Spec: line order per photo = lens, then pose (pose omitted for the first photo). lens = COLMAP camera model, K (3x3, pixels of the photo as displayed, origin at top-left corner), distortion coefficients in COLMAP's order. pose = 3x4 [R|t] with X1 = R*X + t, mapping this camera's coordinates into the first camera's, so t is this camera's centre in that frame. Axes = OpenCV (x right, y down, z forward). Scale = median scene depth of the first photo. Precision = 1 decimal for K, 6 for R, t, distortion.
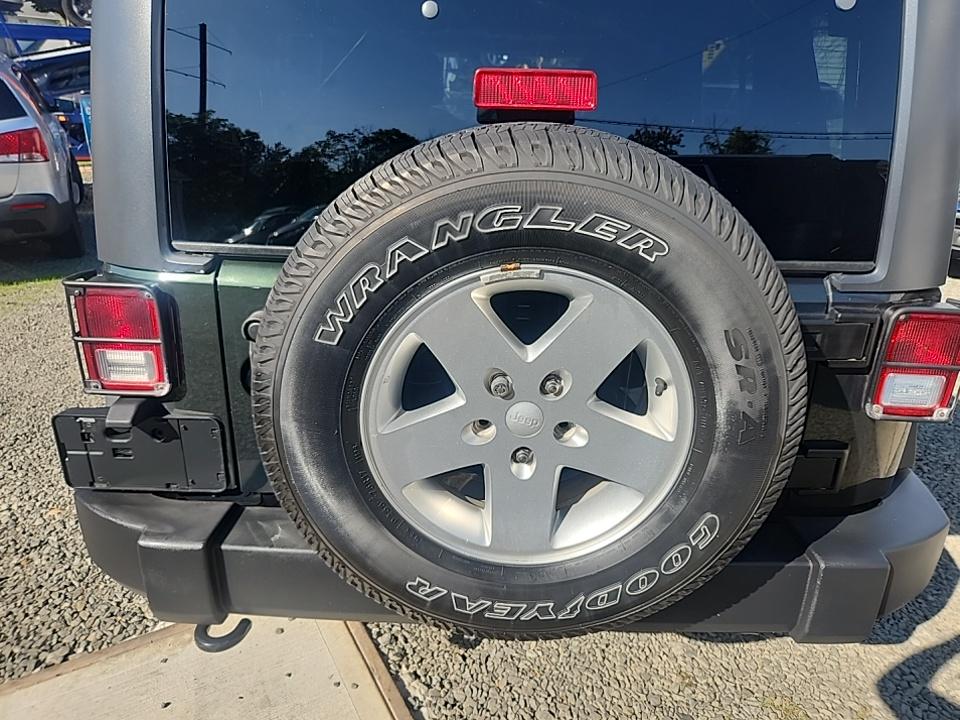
lens RADIAL K [[663.6, 0, 476.5], [0, 663.6, 371.6], [0, 0, 1]] dist [0.036595, -0.036294]
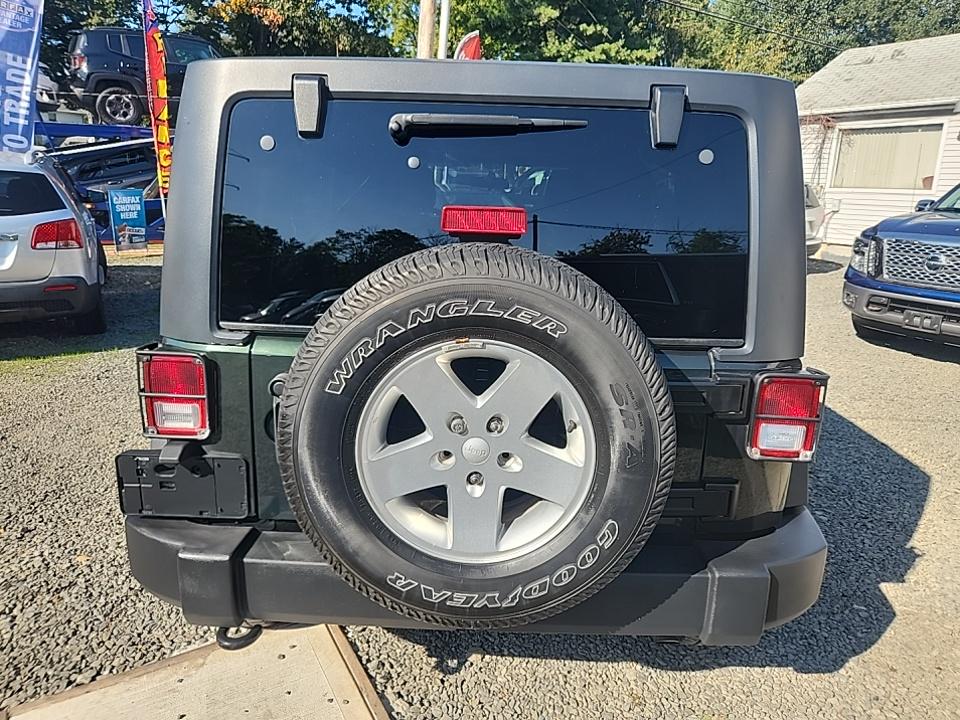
lens RADIAL K [[663.6, 0, 484.0], [0, 663.6, 361.4], [0, 0, 1]] dist [0.036595, -0.036294]
pose [[0.999959, 0.004038, 0.008044, 0.061335], [-0.002957, 0.991499, -0.130081, 0.053329], [-0.008501, 0.130052, 0.991471, -0.303536]]
